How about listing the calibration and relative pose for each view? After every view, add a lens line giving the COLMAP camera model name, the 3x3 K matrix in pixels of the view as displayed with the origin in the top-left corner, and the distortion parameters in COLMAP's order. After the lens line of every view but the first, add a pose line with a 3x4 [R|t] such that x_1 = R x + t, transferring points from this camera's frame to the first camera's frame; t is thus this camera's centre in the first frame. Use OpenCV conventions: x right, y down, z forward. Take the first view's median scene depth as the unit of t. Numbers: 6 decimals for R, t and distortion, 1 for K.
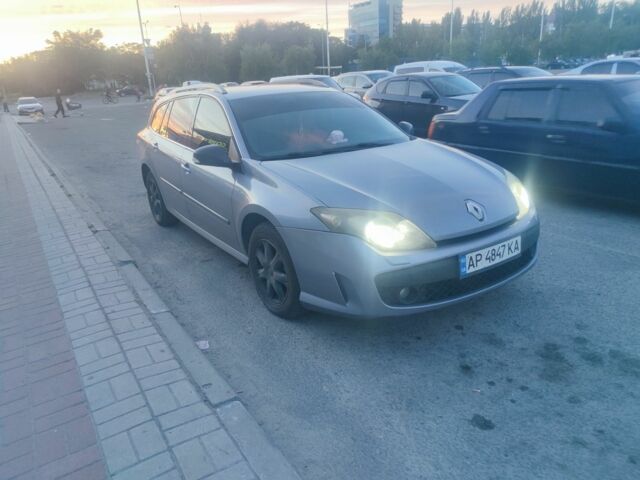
lens RADIAL K [[445.9, 0, 320.0], [0, 445.9, 240.0], [0, 0, 1]] dist [0.002005, 0.001685]
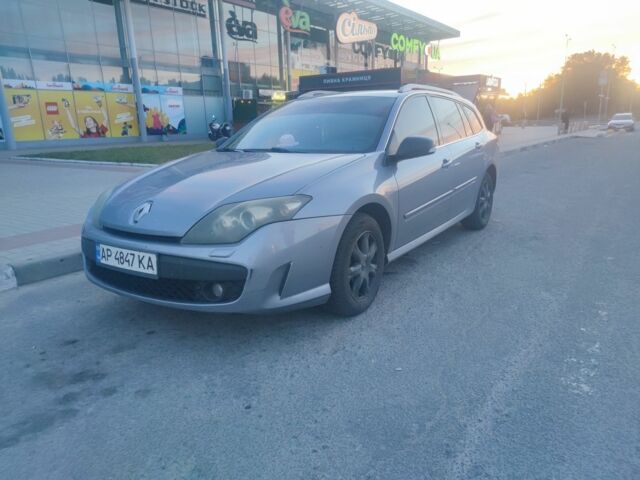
lens RADIAL K [[471.7, 0, 320.0], [0, 471.7, 240.0], [0, 0, 1]] dist [0.004800, 0.002613]
pose [[0.413121, 0.269338, -0.869936, 1.378541], [-0.289247, 0.944606, 0.155098, -0.270719], [0.863521, 0.187552, 0.468141, 0.860595]]
